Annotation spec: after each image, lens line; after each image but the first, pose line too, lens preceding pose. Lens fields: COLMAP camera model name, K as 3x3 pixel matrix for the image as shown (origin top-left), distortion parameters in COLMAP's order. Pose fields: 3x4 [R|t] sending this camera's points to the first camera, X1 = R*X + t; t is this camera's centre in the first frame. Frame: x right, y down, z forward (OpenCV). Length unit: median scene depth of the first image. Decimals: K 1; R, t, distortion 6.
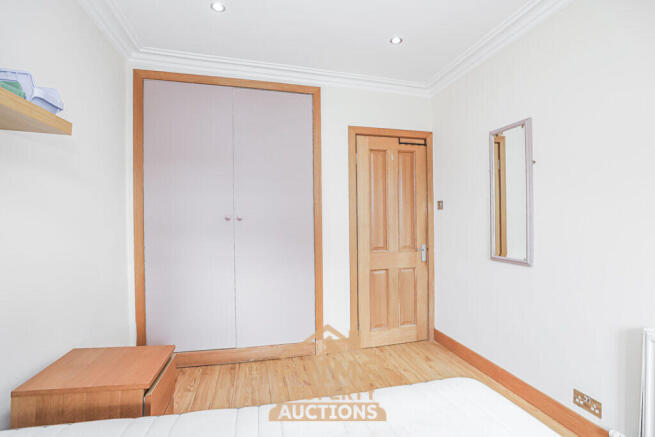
lens RADIAL K [[297.4, 0, 327.5], [0, 297.4, 218.5], [0, 0, 1]] dist [-0.023537, -0.000055]
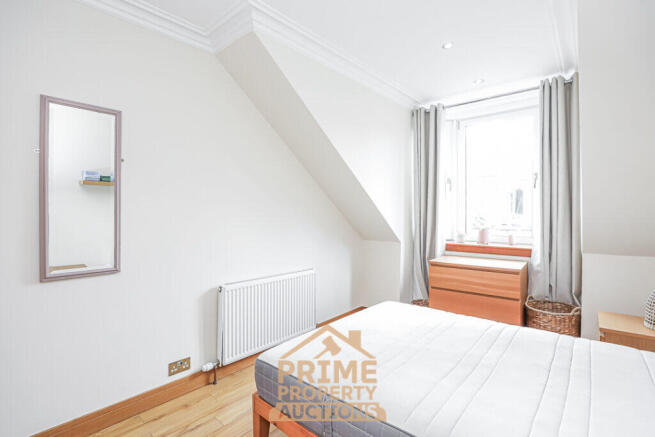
lens RADIAL K [[297.4, 0, 327.5], [0, 297.4, 218.5], [0, 0, 1]] dist [-0.023537, -0.000055]
pose [[-0.572977, -0.012075, 0.819483, -0.454493], [-0.006994, 0.999927, 0.009844, -0.016639], [-0.819542, -0.000091, -0.573019, 1.087080]]
